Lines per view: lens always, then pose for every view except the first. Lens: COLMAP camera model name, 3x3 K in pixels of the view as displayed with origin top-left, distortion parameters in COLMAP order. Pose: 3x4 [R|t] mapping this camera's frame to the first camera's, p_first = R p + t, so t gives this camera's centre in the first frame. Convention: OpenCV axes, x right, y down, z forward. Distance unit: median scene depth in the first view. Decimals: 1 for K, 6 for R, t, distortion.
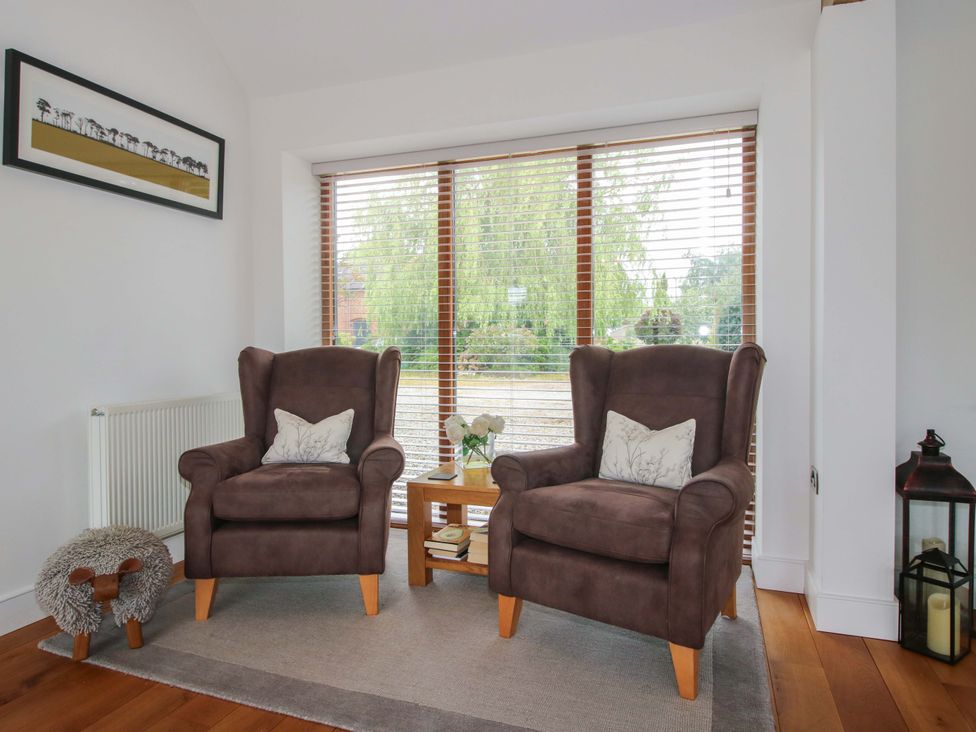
lens RADIAL K [[629.7, 0, 487.6], [0, 629.7, 355.3], [0, 0, 1]] dist [0.005530, 0.001708]
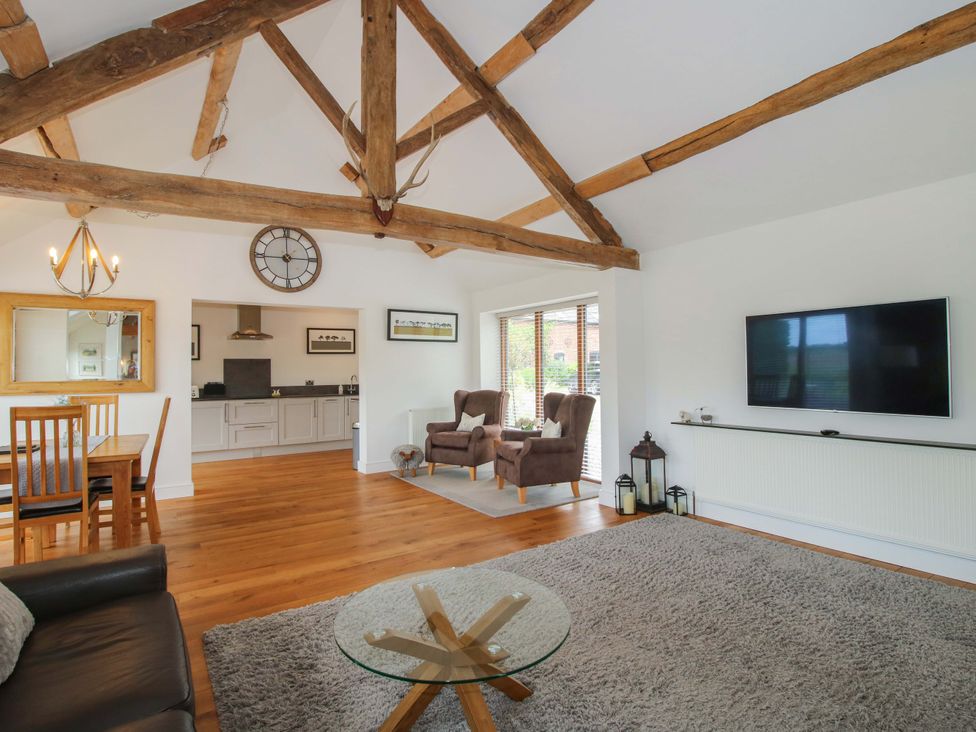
lens RADIAL K [[511.1, 0, 484.9], [0, 511.1, 361.8], [0, 0, 1]] dist [0.000963, -0.014562]
pose [[0.803472, -0.016464, -0.595115, 1.287110], [-0.003282, 0.999480, -0.032083, -0.078484], [0.595334, 0.027731, 0.803000, -0.916176]]
